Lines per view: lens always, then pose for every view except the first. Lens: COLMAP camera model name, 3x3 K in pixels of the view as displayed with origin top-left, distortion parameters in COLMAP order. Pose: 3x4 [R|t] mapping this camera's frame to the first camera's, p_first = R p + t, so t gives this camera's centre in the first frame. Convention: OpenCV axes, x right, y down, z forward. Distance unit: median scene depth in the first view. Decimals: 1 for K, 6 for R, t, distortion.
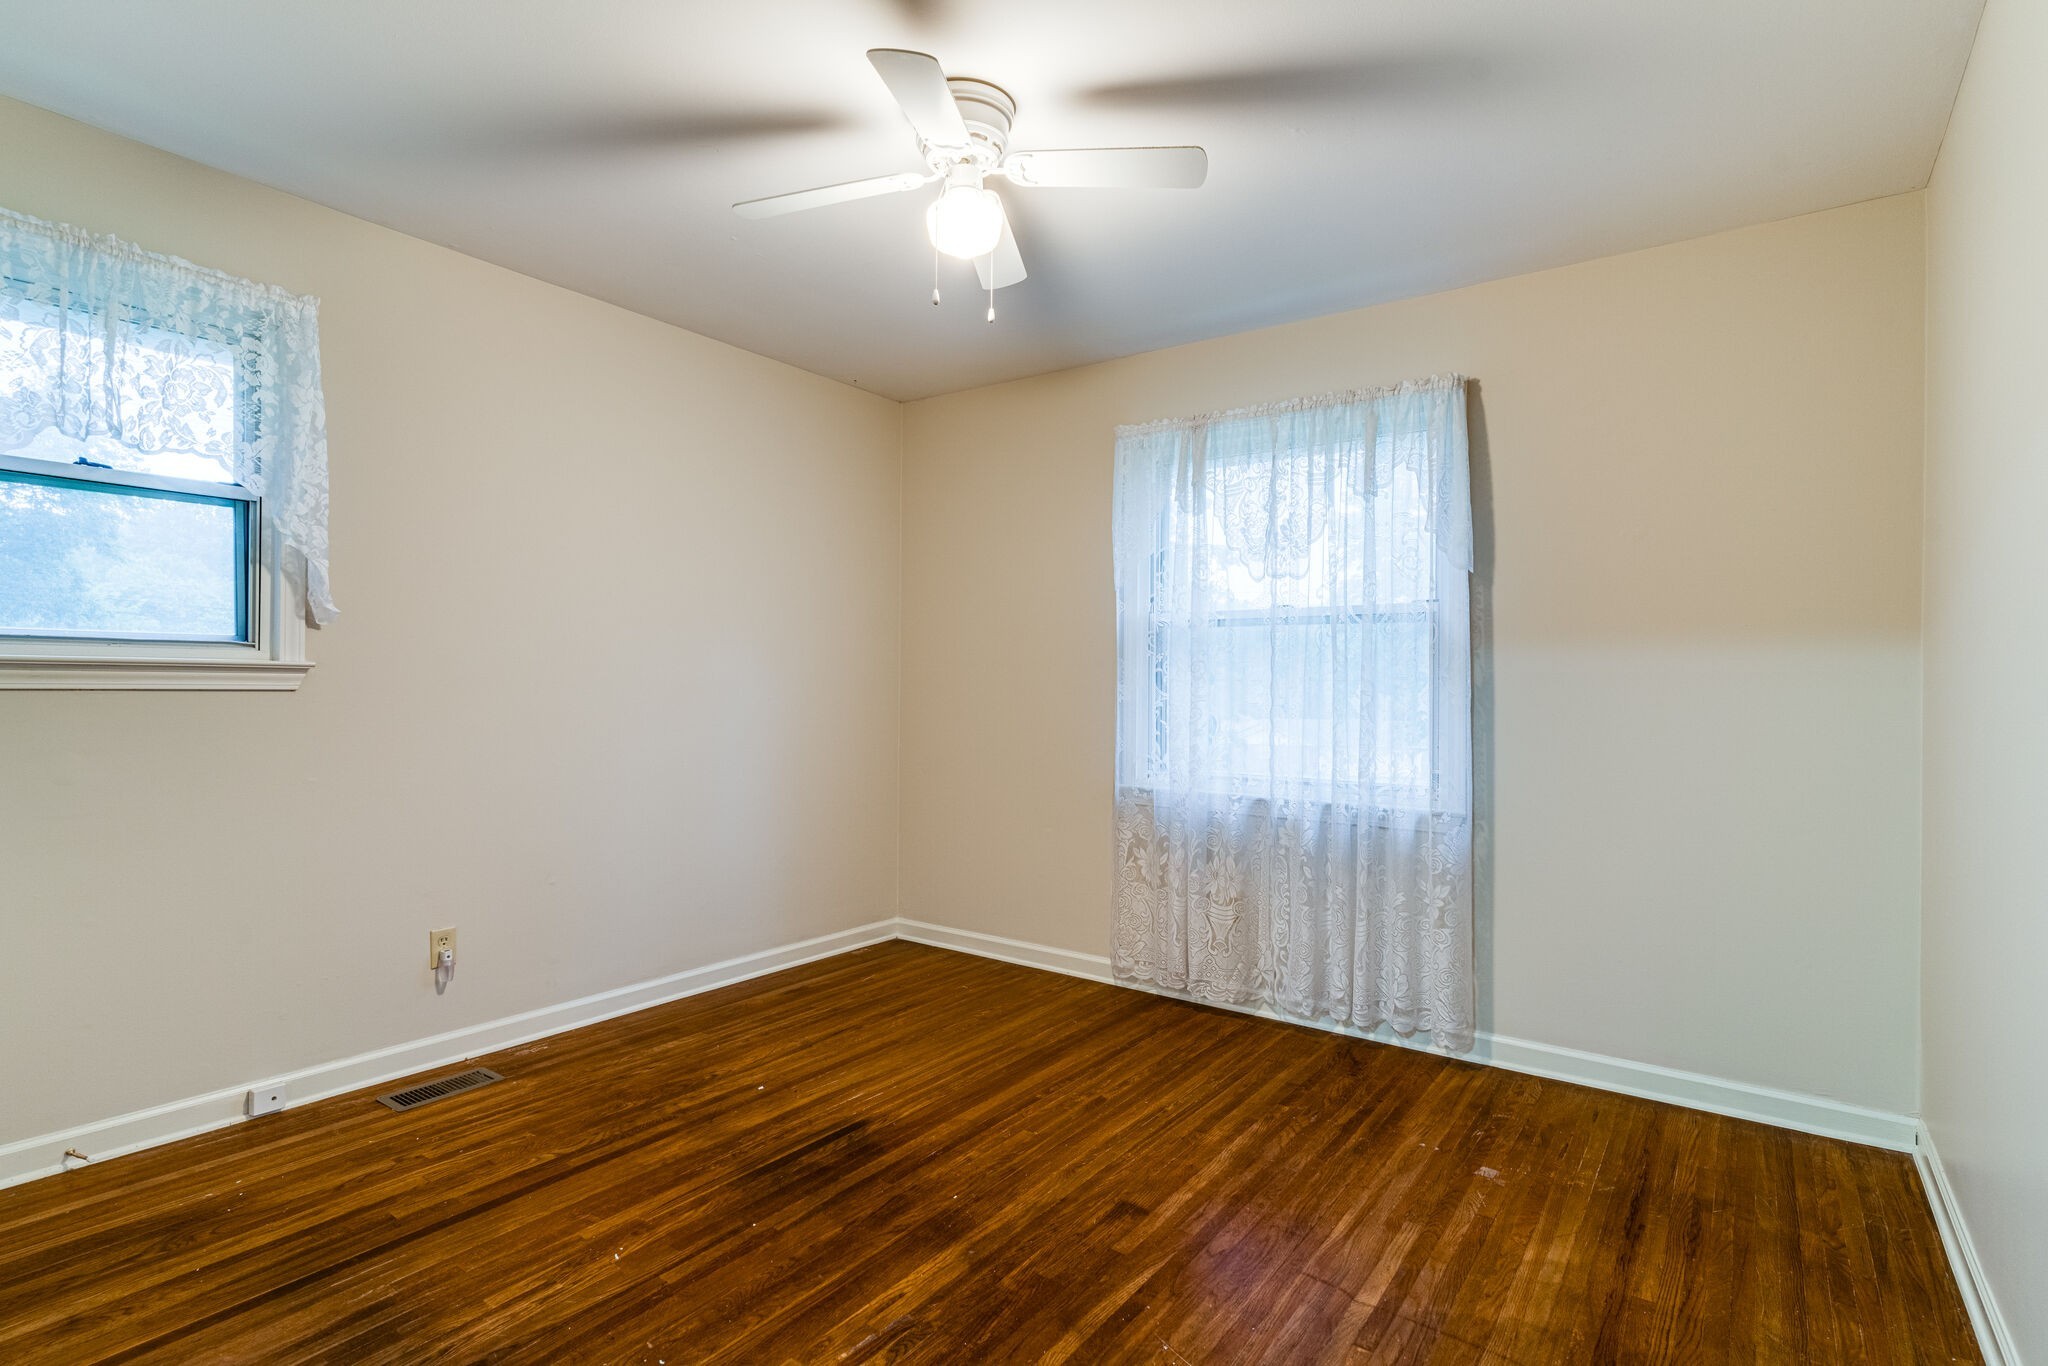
lens RADIAL K [[988.6, 0, 1022.3], [0, 988.6, 667.3], [0, 0, 1]] dist [0.000428, -0.000488]
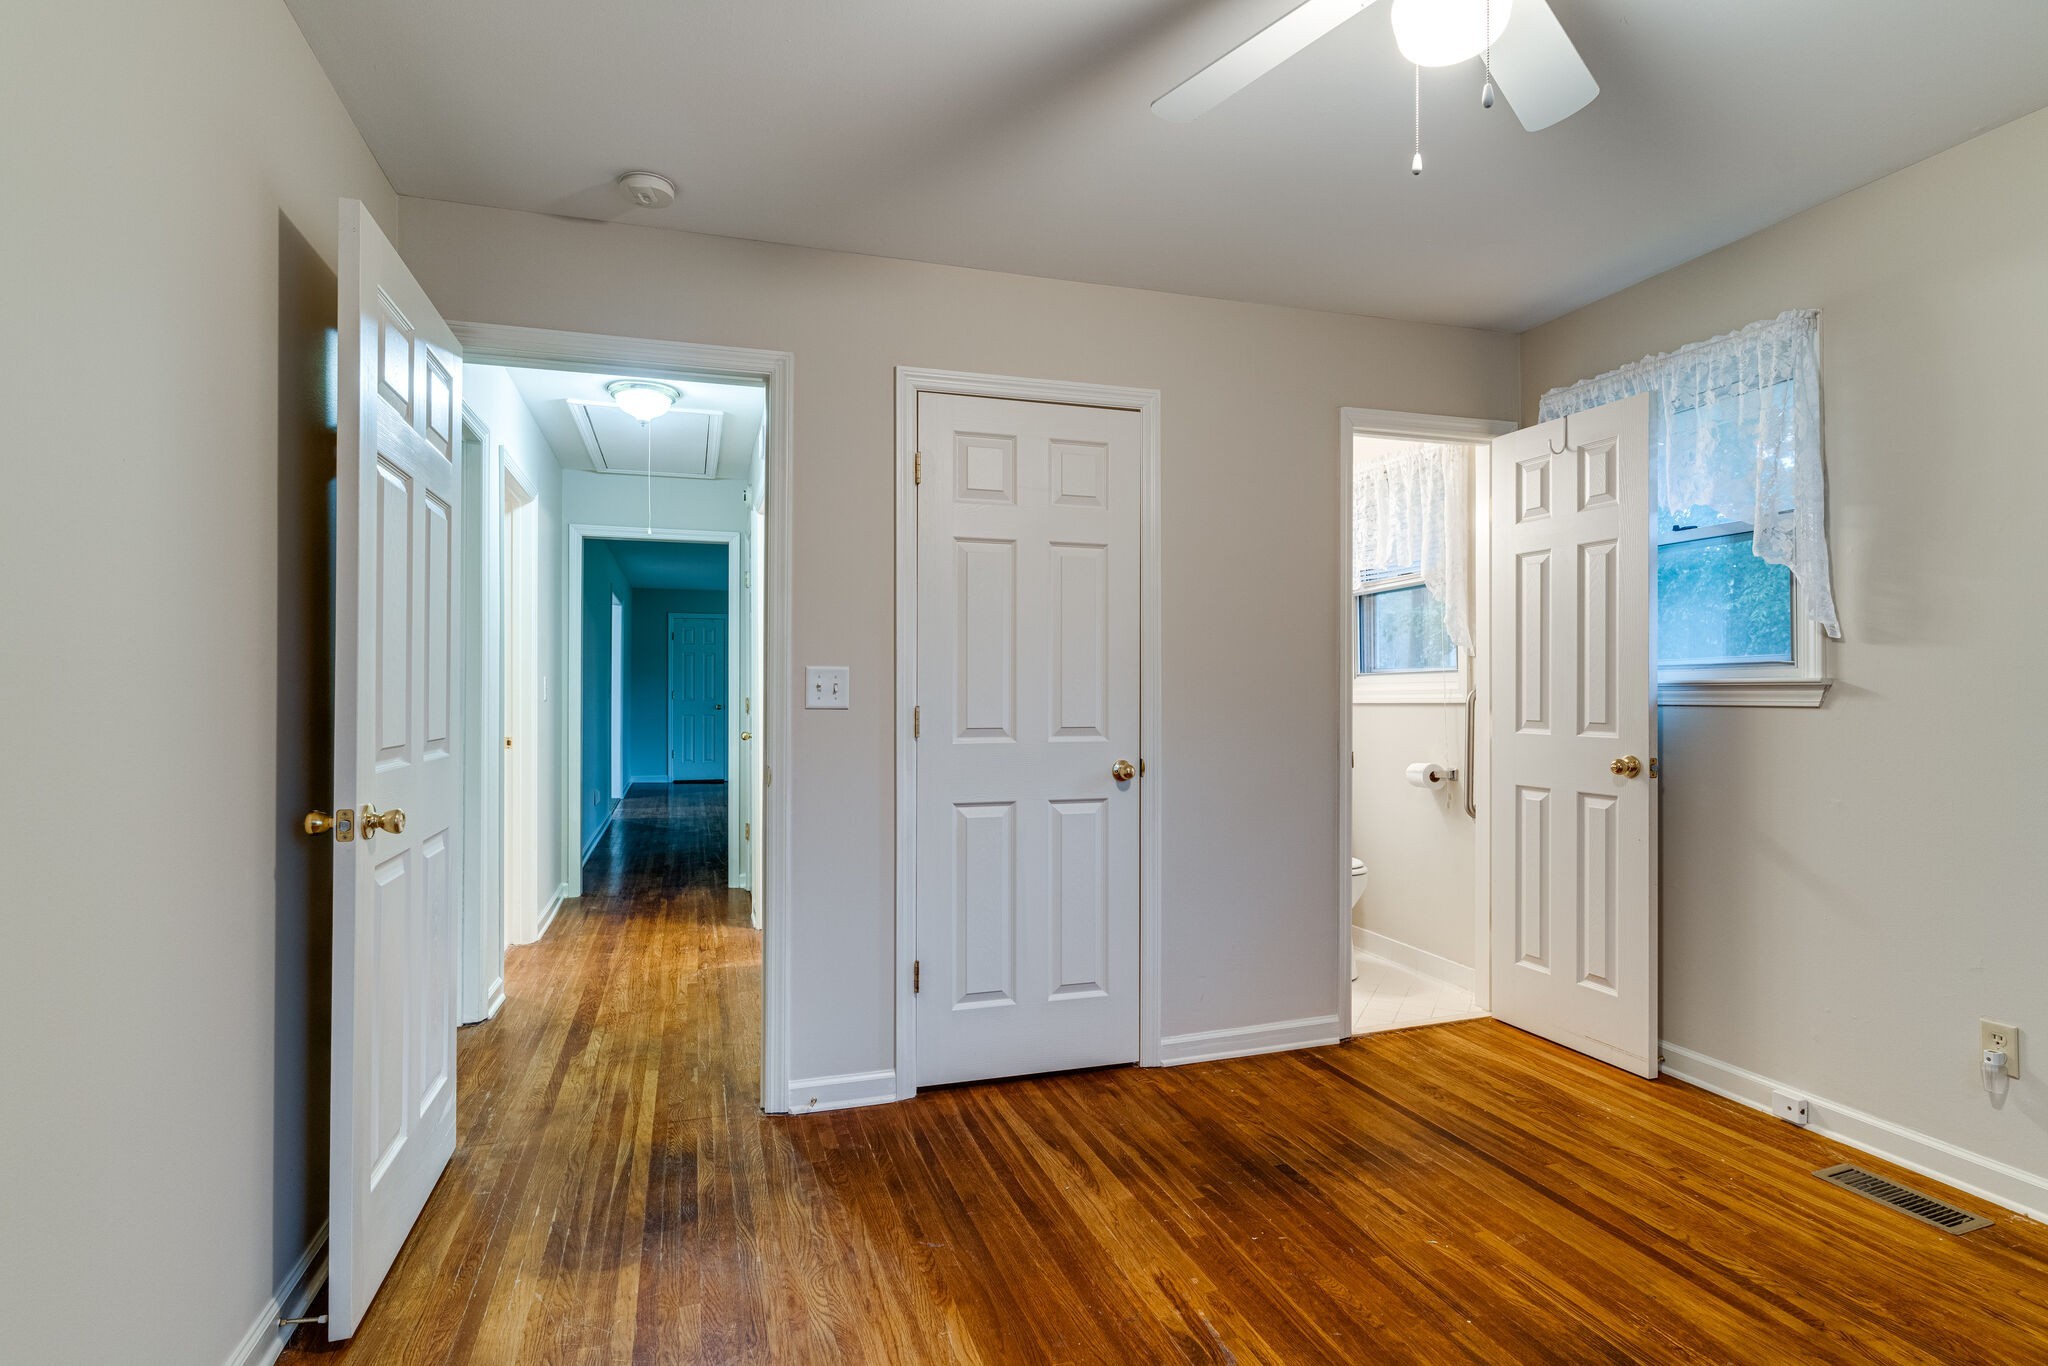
lens RADIAL K [[988.6, 0, 1022.3], [0, 988.6, 667.3], [0, 0, 1]] dist [0.000428, -0.000488]
pose [[-0.576441, -0.032517, -0.816492, 0.624794], [0.010914, 0.998812, -0.047483, 0.026625], [0.817066, -0.036282, -0.575401, 1.103622]]
